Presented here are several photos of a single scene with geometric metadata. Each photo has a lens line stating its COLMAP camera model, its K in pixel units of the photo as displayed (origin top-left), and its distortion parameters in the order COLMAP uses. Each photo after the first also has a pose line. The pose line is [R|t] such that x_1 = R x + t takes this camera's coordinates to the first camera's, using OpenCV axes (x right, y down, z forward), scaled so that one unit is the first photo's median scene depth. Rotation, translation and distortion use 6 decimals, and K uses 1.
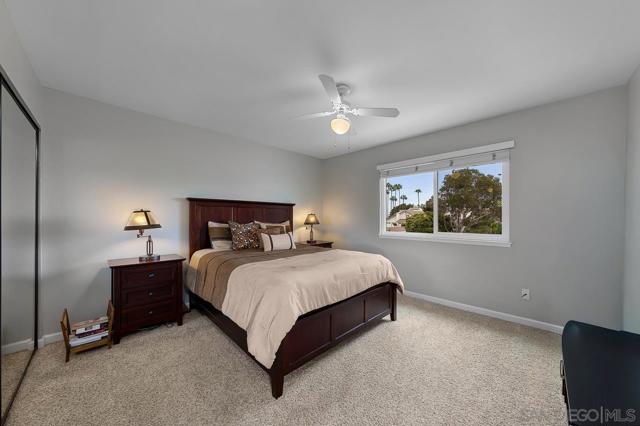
lens RADIAL K [[223.8, 0, 319.5], [0, 223.8, 218.3], [0, 0, 1]] dist [-0.002868, 0.000838]
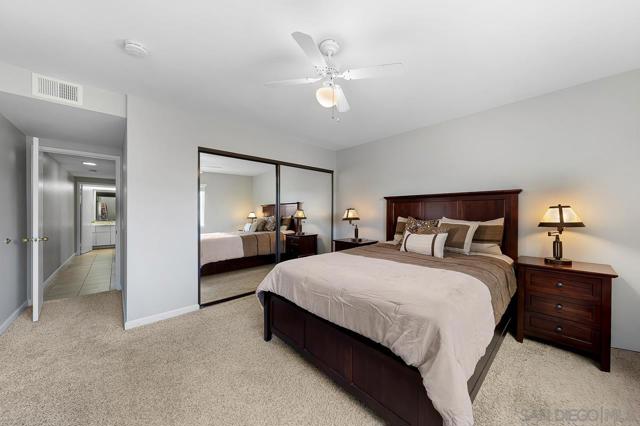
lens RADIAL K [[223.8, 0, 320.4], [0, 223.8, 210.6], [0, 0, 1]] dist [-0.002868, 0.000838]
pose [[-0.020776, -0.014382, -0.999681, 0.569369], [-0.005955, 0.999881, -0.014261, 0.001749], [0.999766, 0.005656, -0.020859, 0.643650]]
